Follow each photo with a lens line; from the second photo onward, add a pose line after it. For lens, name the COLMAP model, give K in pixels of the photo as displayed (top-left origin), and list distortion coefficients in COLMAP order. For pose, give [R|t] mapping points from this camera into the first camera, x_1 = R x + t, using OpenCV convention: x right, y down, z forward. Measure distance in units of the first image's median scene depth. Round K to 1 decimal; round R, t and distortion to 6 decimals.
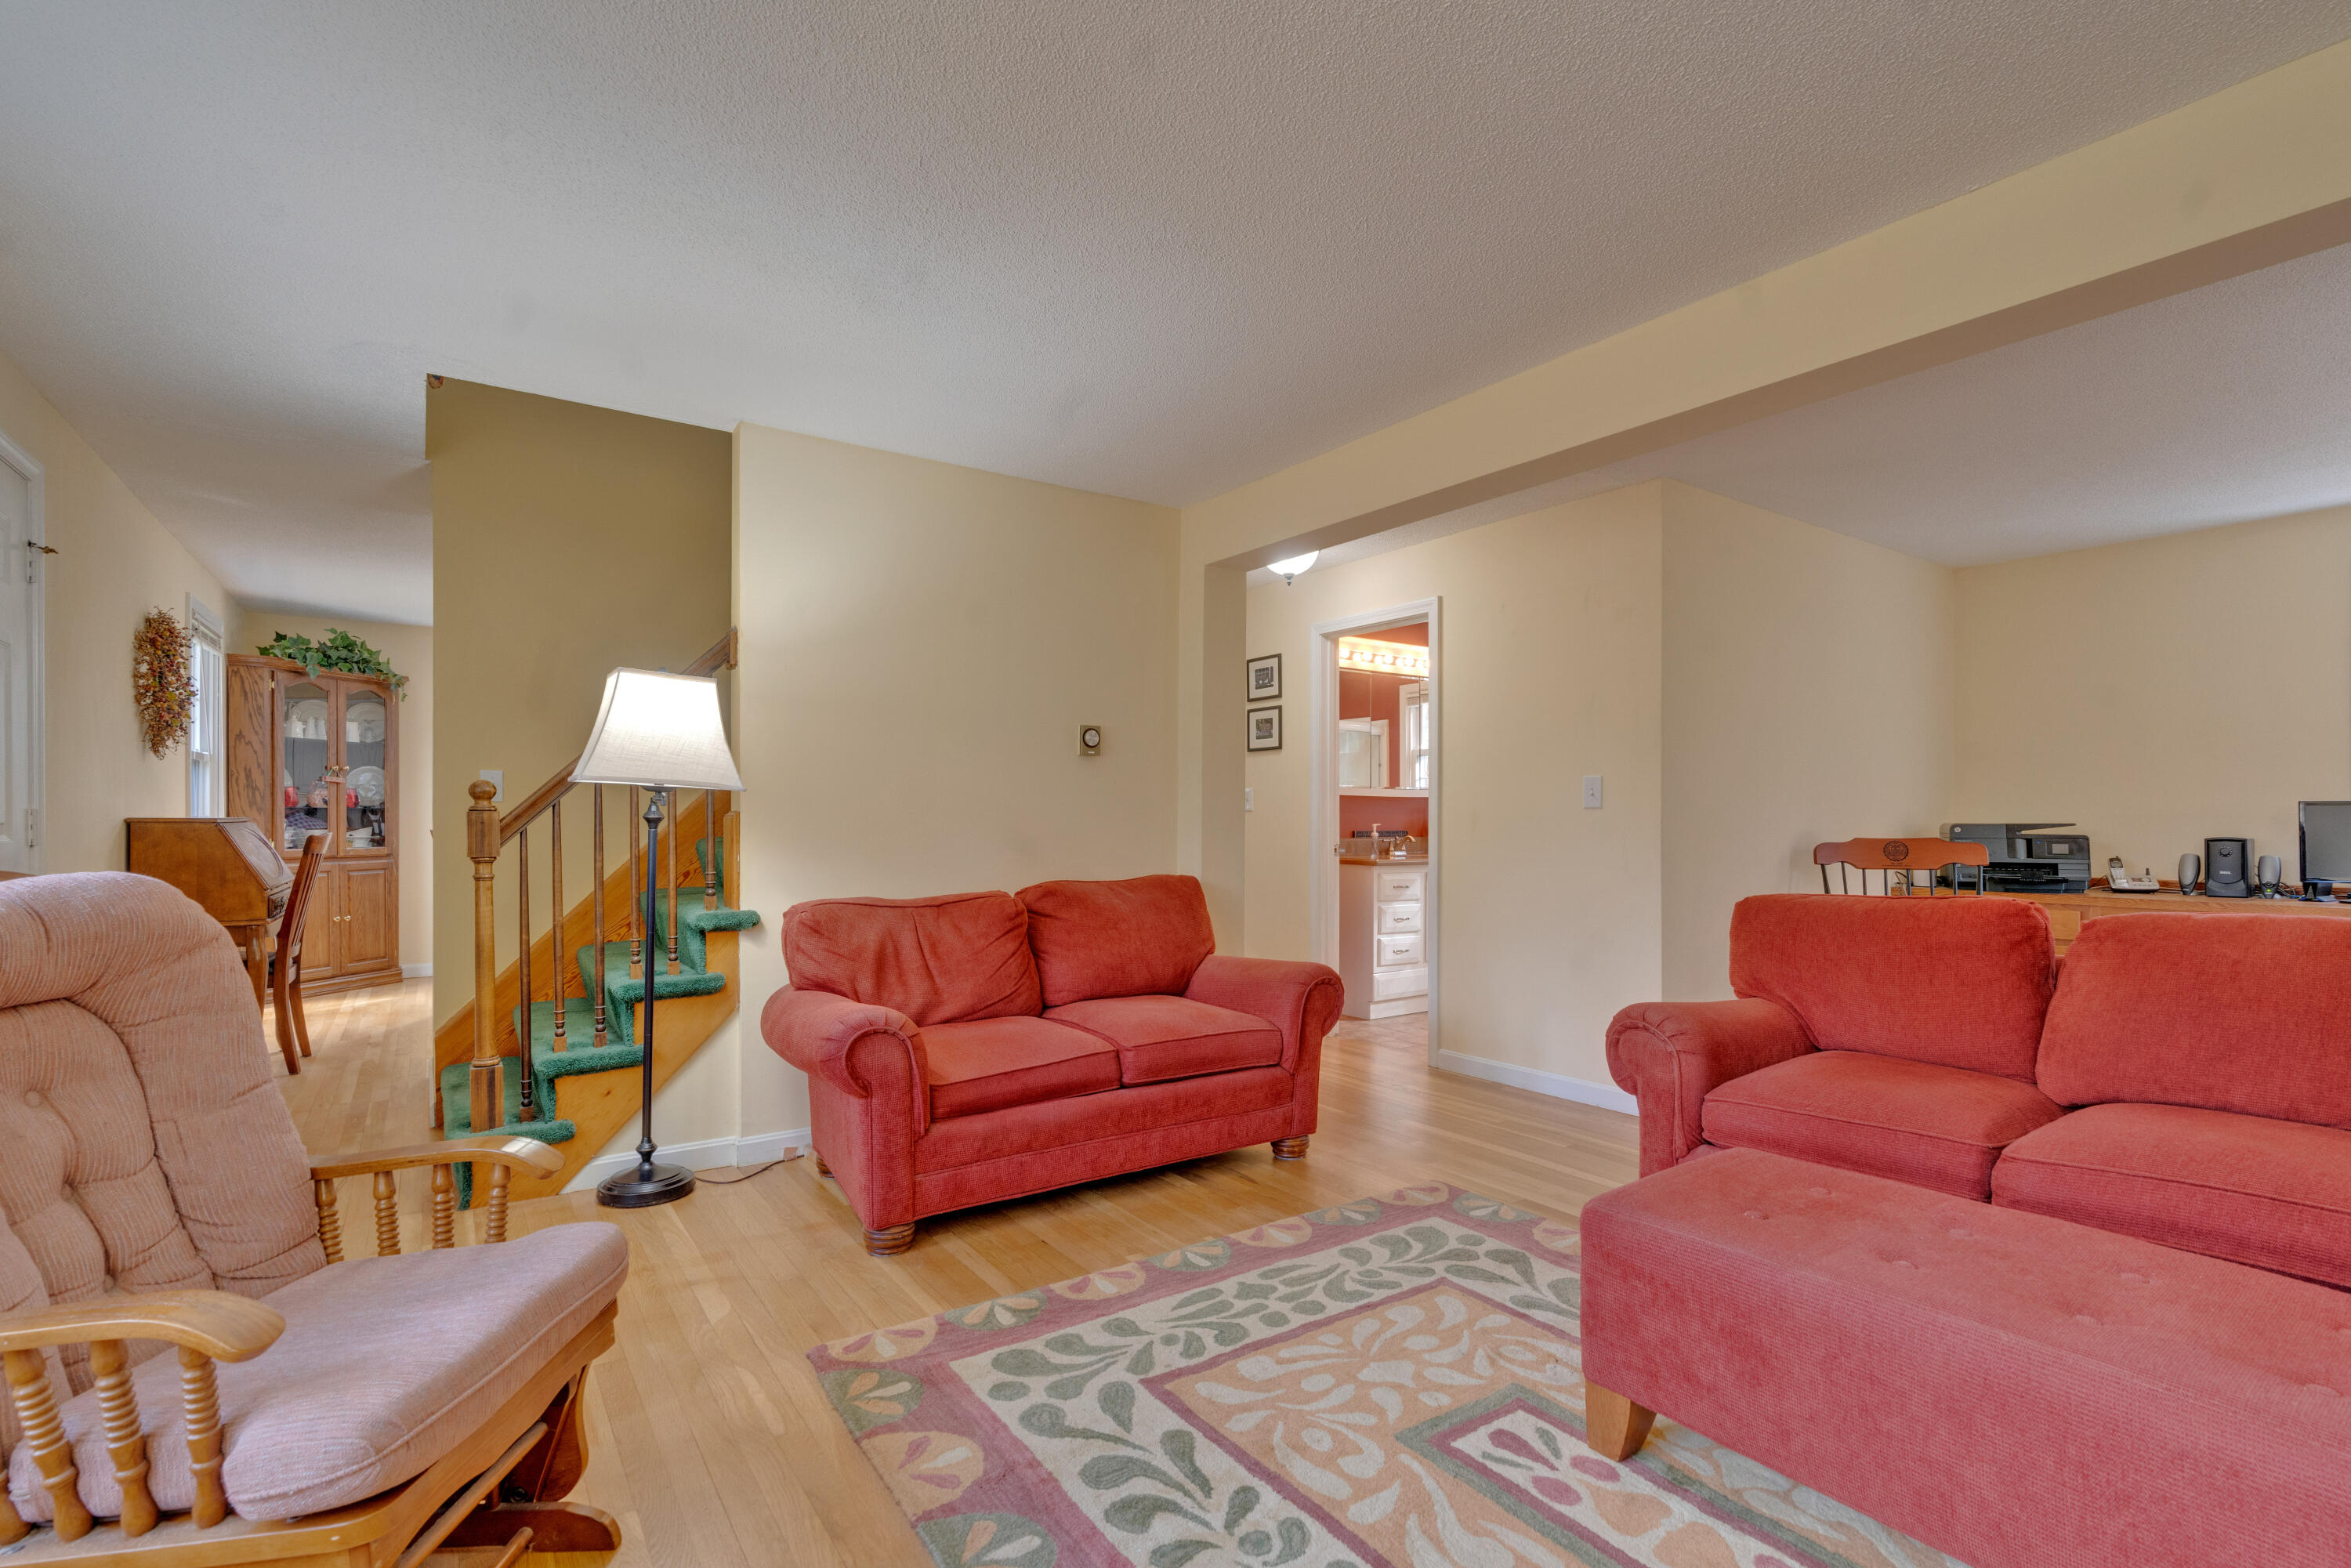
lens RADIAL K [[1064.9, 0, 1192.6], [0, 1064.9, 823.4], [0, 0, 1]] dist [-0.001360, 0.000033]
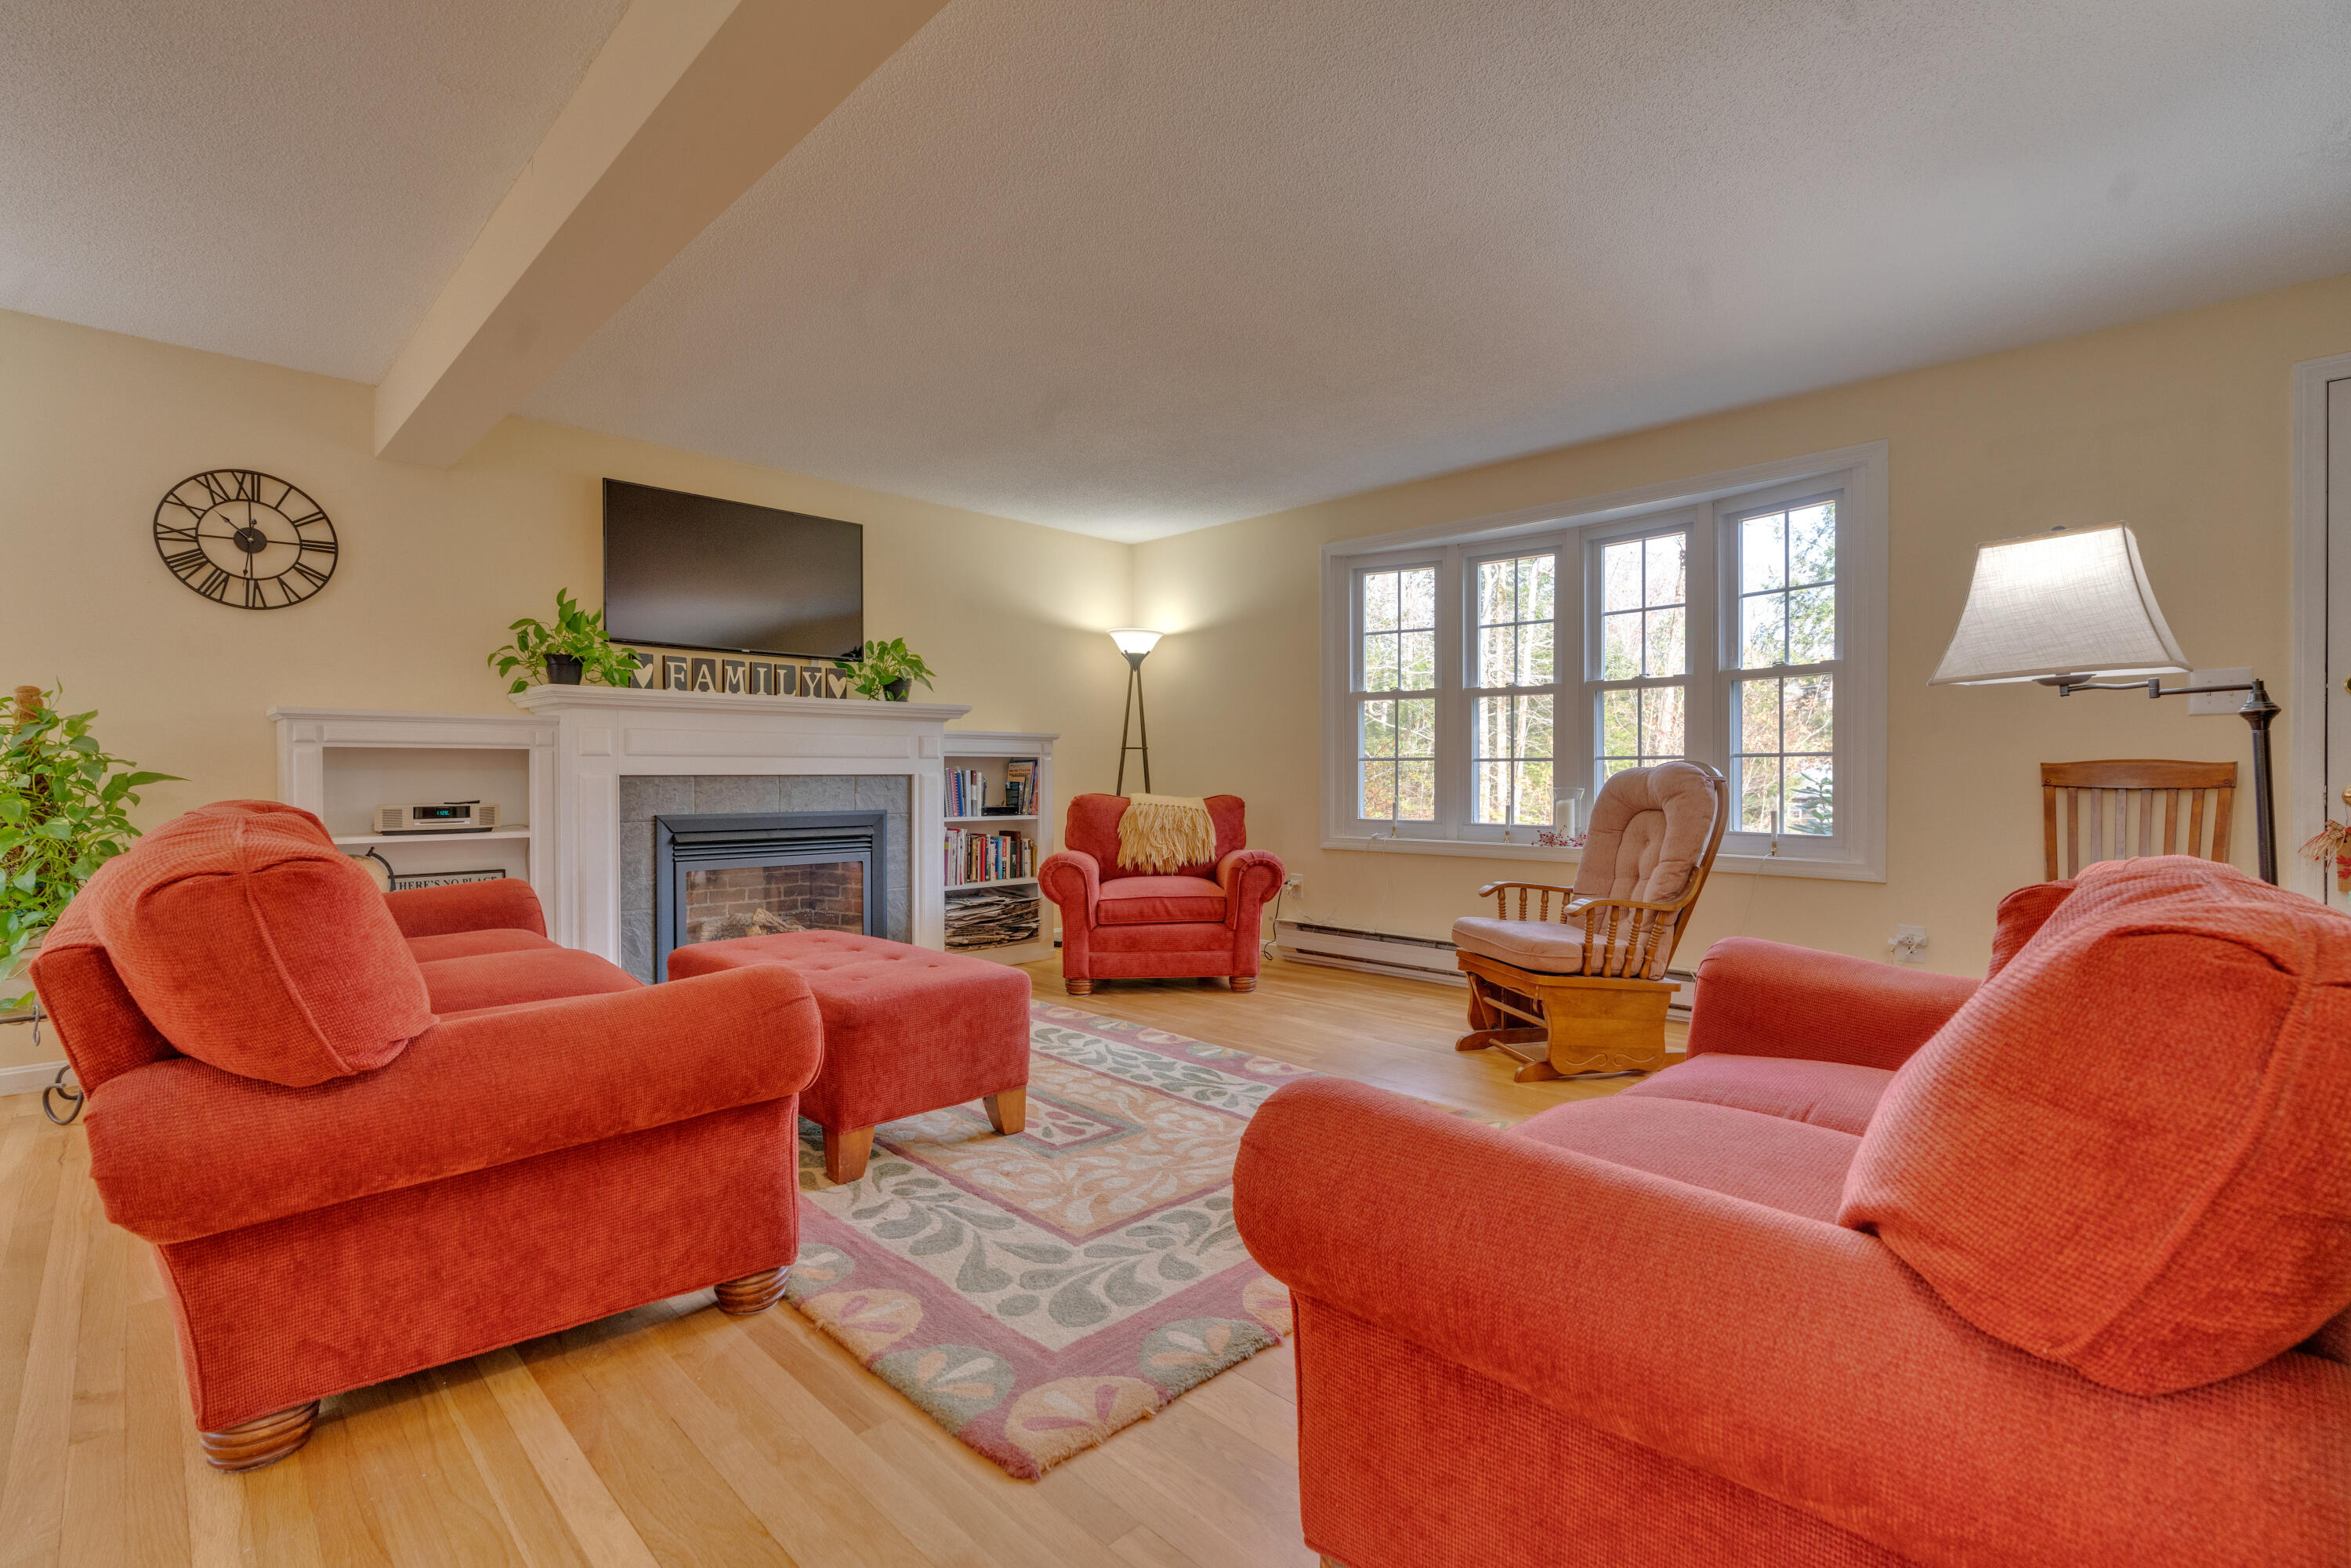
lens RADIAL K [[1064.9, 0, 1165.1], [0, 1064.9, 776.1], [0, 0, 1]] dist [-0.001360, 0.000033]
pose [[-0.986678, 0.006216, -0.162567, 0.314034], [0.005709, 0.999977, 0.003581, 0.045451], [0.162585, 0.002605, -0.986691, 1.928767]]
